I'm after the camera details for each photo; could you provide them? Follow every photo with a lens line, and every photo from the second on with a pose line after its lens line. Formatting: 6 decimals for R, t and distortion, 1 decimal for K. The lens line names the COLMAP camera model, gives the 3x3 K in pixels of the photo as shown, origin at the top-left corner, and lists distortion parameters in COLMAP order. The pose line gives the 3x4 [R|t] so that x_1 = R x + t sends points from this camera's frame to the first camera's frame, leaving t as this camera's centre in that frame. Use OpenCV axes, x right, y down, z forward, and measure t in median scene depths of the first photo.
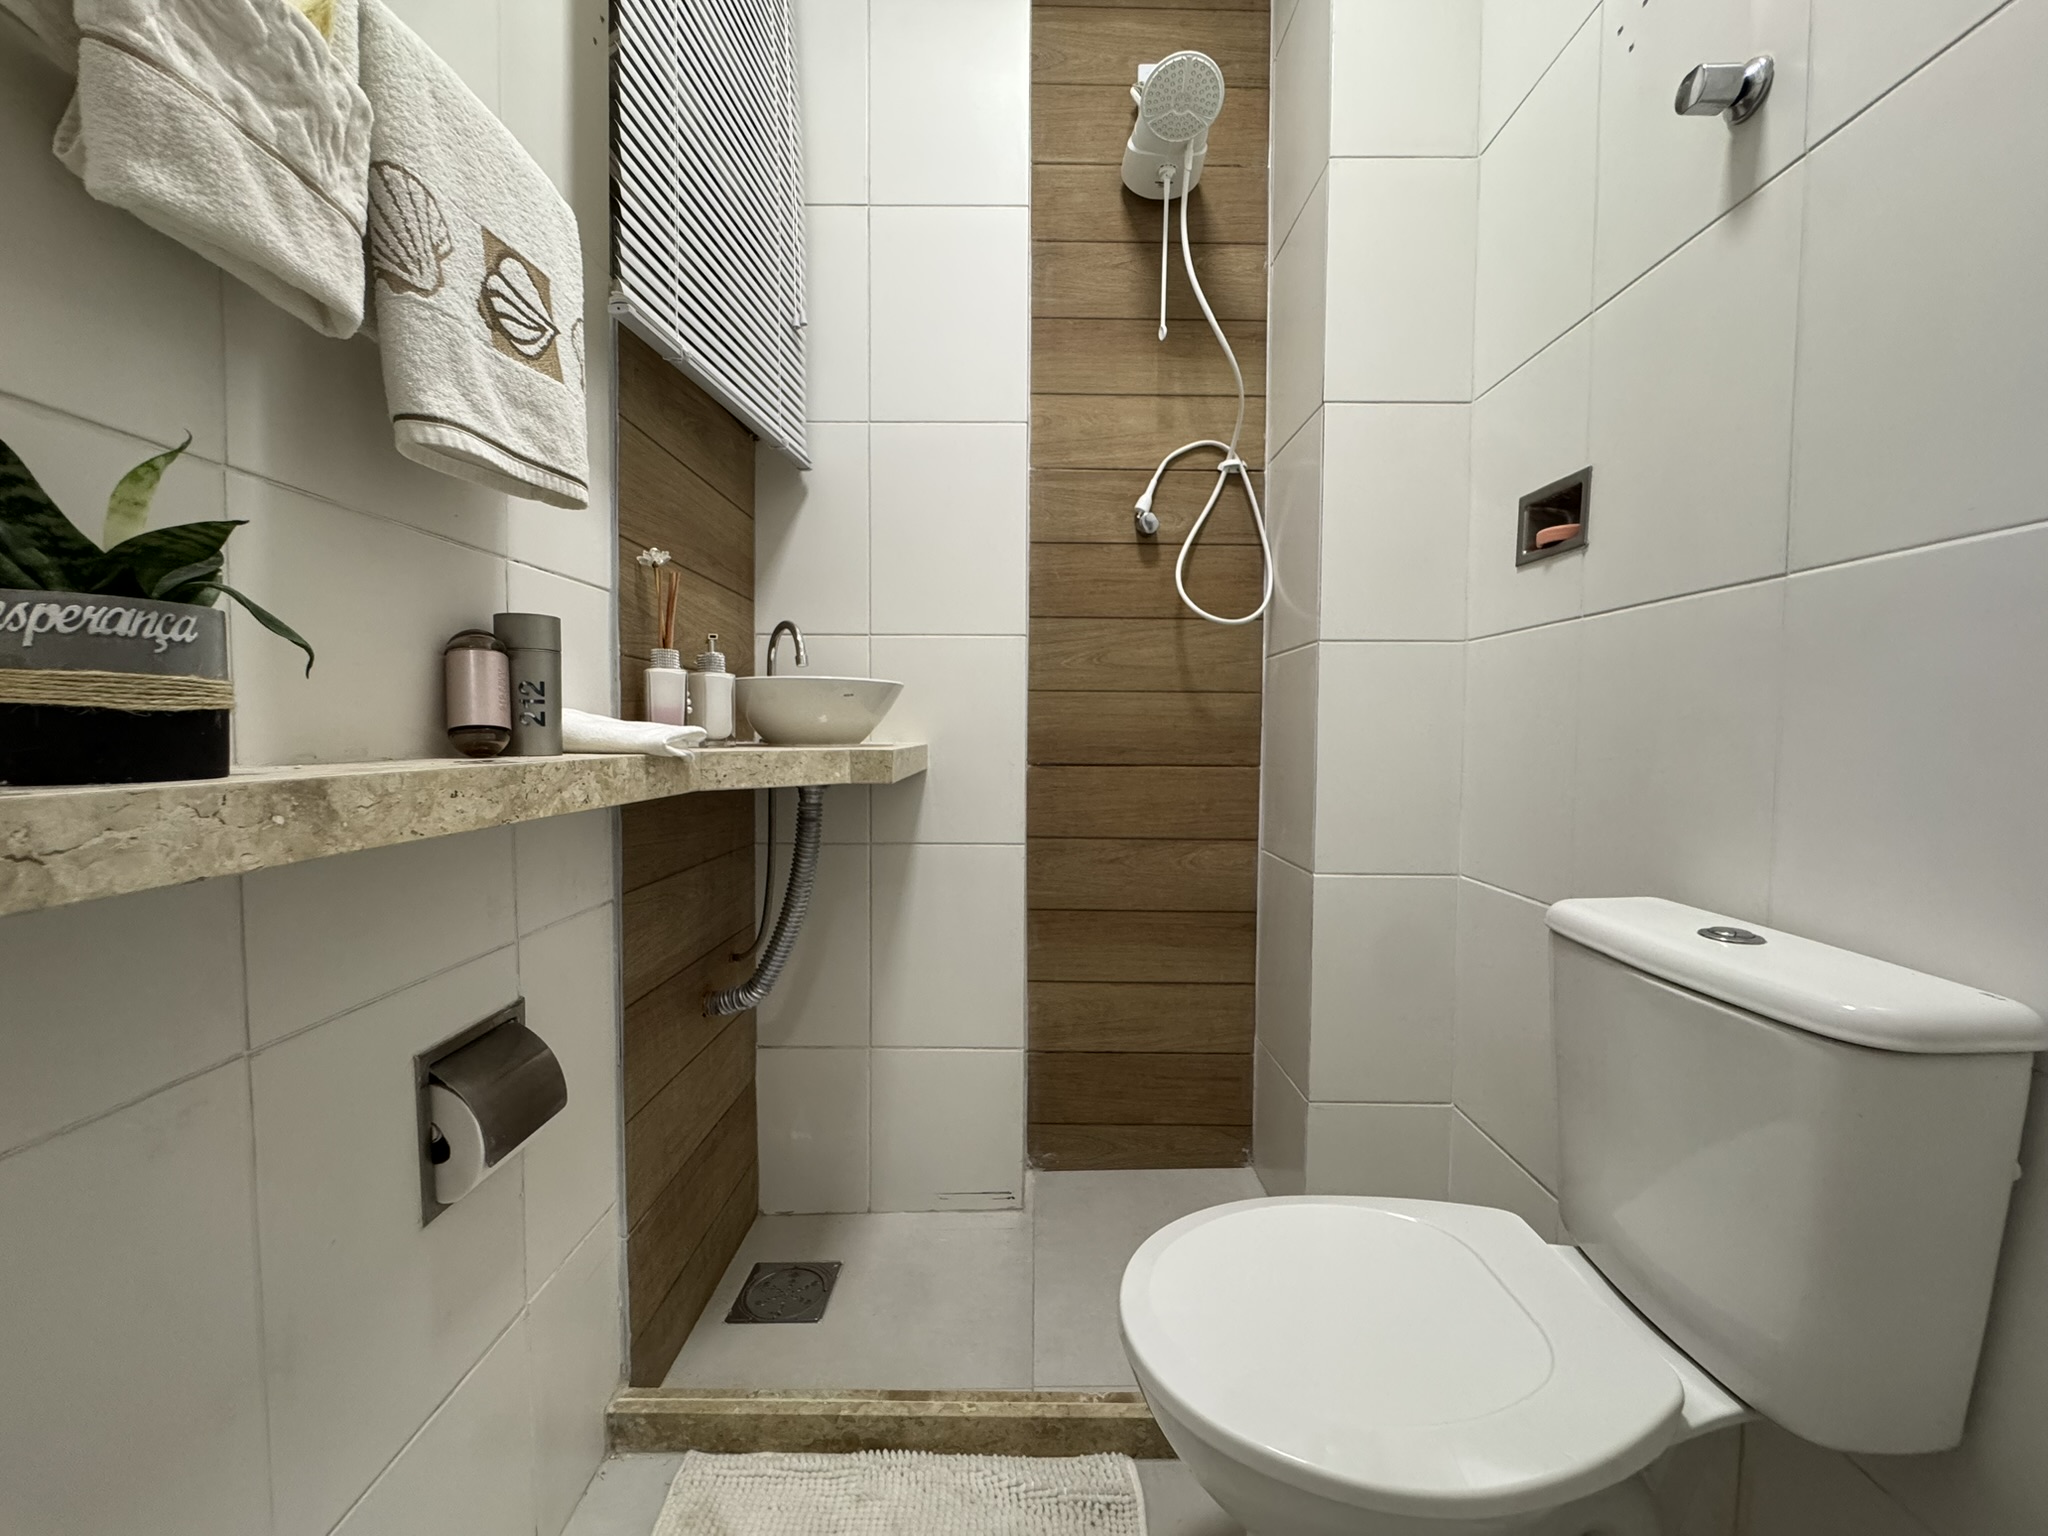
lens RADIAL K [[820.7, 0, 1023.3], [0, 820.7, 766.9], [0, 0, 1]] dist [-0.003359, 0.000070]
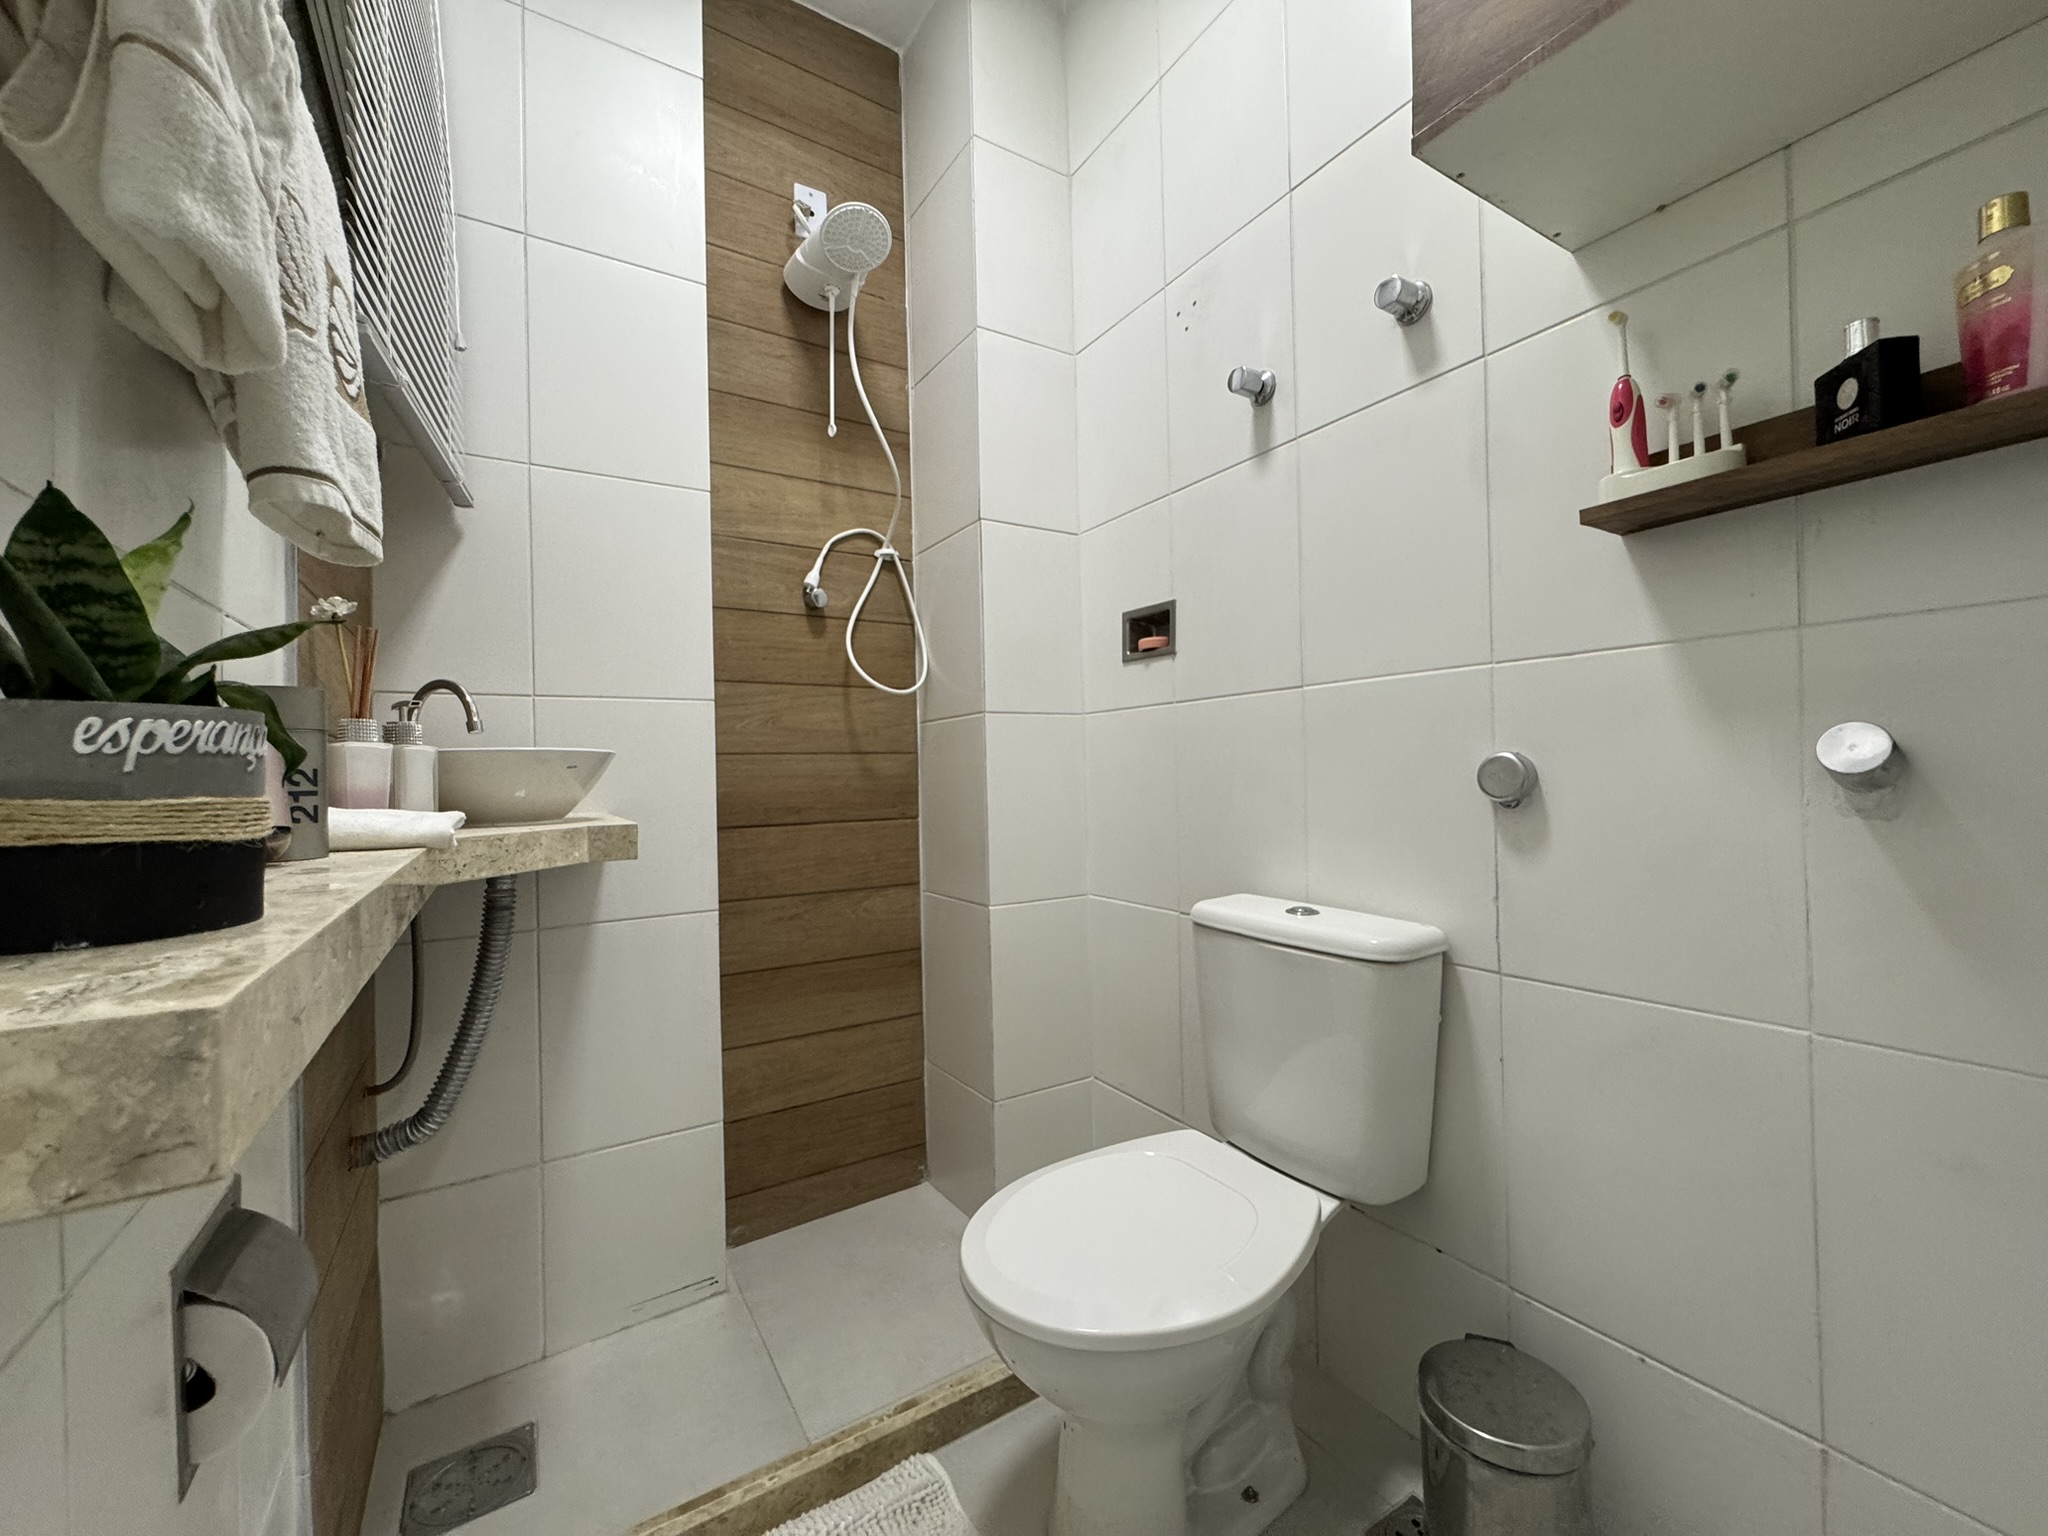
lens RADIAL K [[821.0, 0, 1021.1], [0, 821.0, 766.6], [0, 0, 1]] dist [-0.003313, 0.000143]
pose [[0.844373, -0.020372, 0.535368, -0.211210], [0.051264, 0.997764, -0.042887, -0.016813], [-0.533297, 0.063658, 0.843529, -0.037375]]
